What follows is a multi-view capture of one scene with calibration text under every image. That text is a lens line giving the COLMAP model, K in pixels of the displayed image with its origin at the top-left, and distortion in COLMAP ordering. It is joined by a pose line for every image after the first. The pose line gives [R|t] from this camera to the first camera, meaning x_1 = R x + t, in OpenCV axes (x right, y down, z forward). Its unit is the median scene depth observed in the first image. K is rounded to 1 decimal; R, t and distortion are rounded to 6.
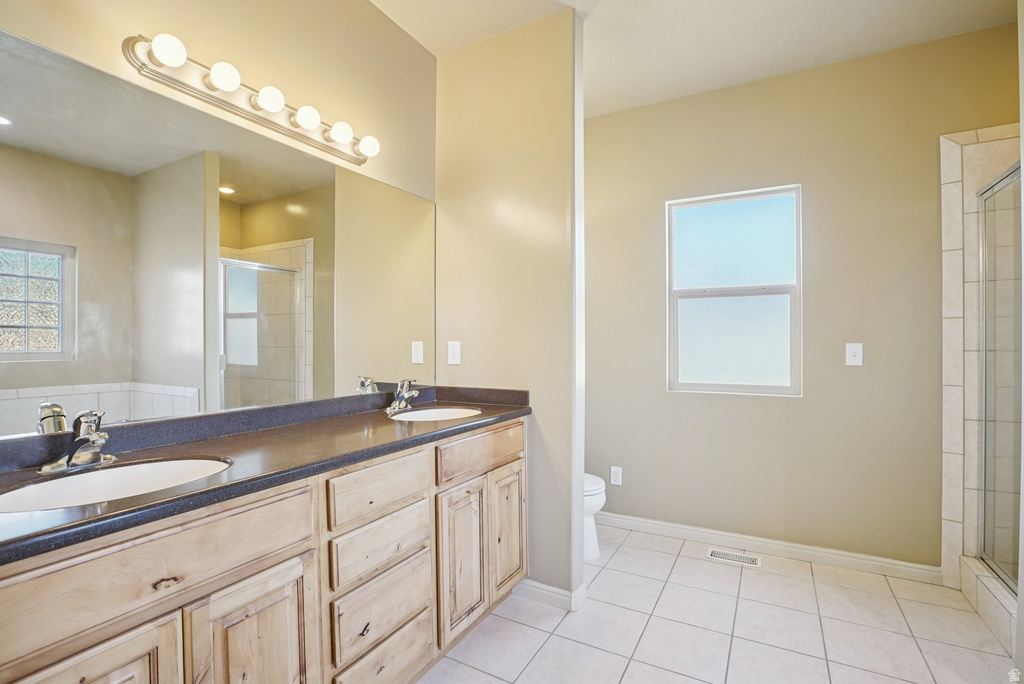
lens RADIAL K [[469.5, 0, 517.7], [0, 469.5, 342.6], [0, 0, 1]] dist [-0.044241, 0.010501]
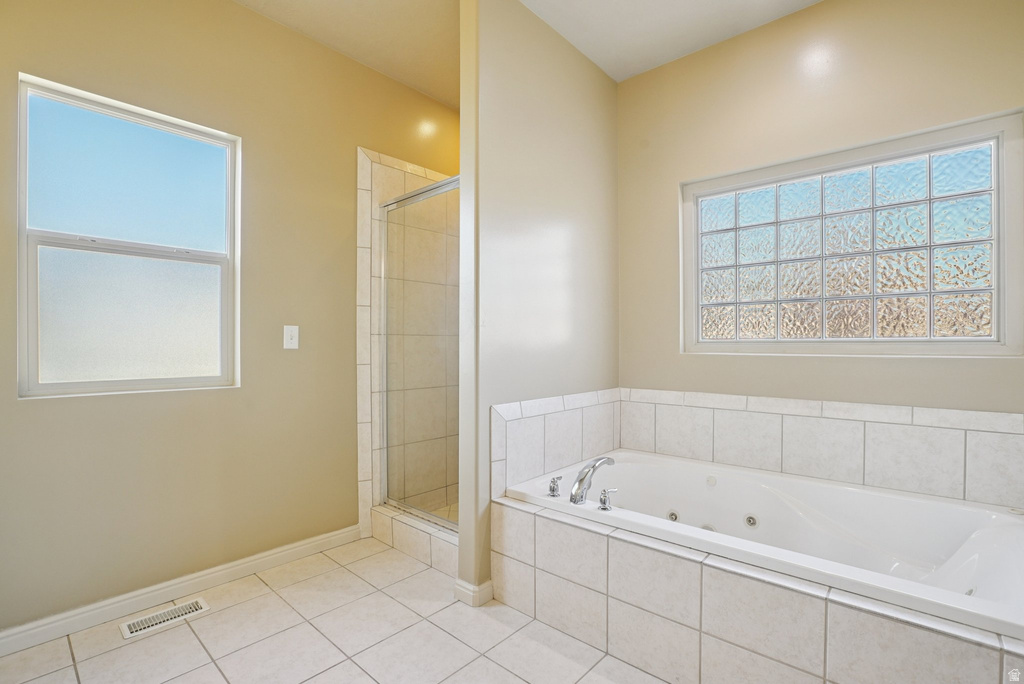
lens RADIAL K [[469.5, 0, 517.3], [0, 469.5, 348.8], [0, 0, 1]] dist [-0.044241, 0.010501]
pose [[0.211426, -0.004288, 0.977385, -0.125657], [-0.003212, 0.999982, 0.005082, 0.047205], [-0.977389, -0.004214, 0.211409, 0.362141]]
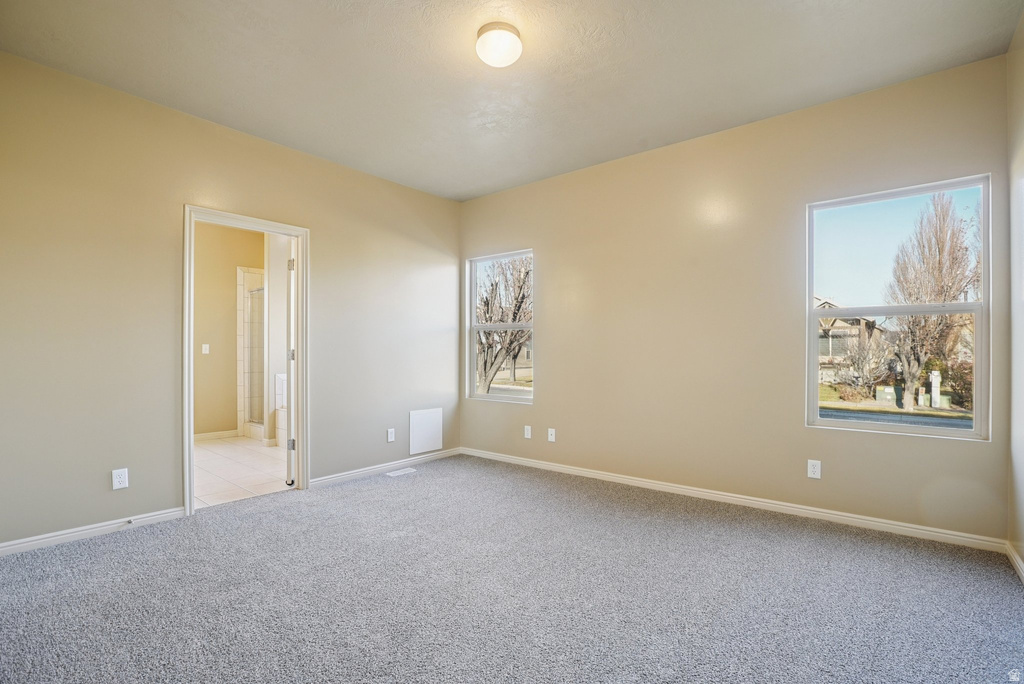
lens RADIAL K [[469.5, 0, 512.9], [0, 469.5, 350.0], [0, 0, 1]] dist [-0.044241, 0.010501]
pose [[0.174502, 0.002620, 0.984653, -1.448100], [-0.000664, 0.999997, -0.002543, 0.038625], [-0.984657, -0.000211, 0.174503, -1.059117]]
